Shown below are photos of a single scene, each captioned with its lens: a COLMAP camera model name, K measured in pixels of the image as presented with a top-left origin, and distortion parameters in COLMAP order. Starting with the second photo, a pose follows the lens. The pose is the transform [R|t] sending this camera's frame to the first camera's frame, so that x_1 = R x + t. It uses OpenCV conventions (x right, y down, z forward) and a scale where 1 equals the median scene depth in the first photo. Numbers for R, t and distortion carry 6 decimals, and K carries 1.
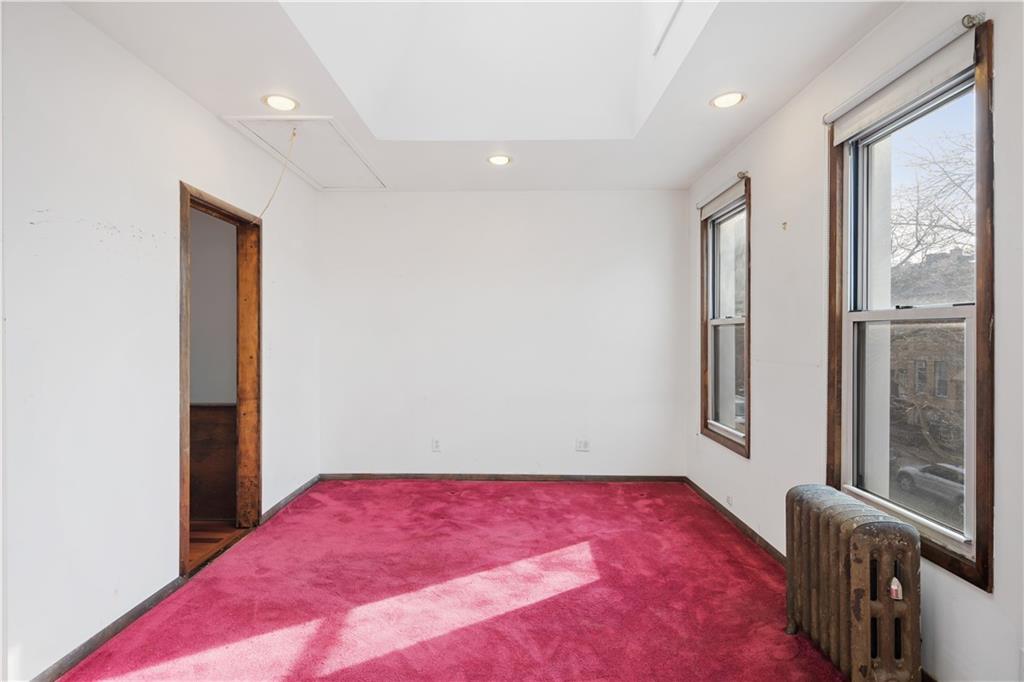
lens RADIAL K [[508.1, 0, 515.0], [0, 508.1, 337.8], [0, 0, 1]] dist [0.002043, -0.006901]
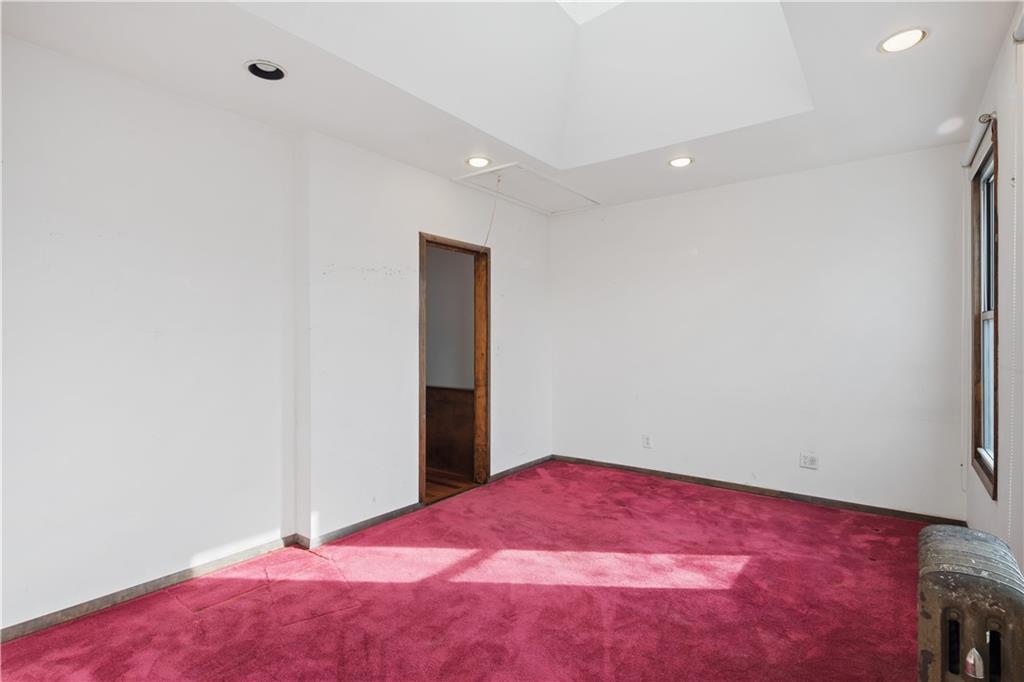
lens RADIAL K [[508.1, 0, 507.9], [0, 508.1, 340.4], [0, 0, 1]] dist [0.002043, -0.006901]
pose [[0.799328, -0.003130, -0.600887, 0.382374], [0.002036, 0.999995, -0.002500, 0.007122], [0.600892, 0.000775, 0.799330, -0.013784]]
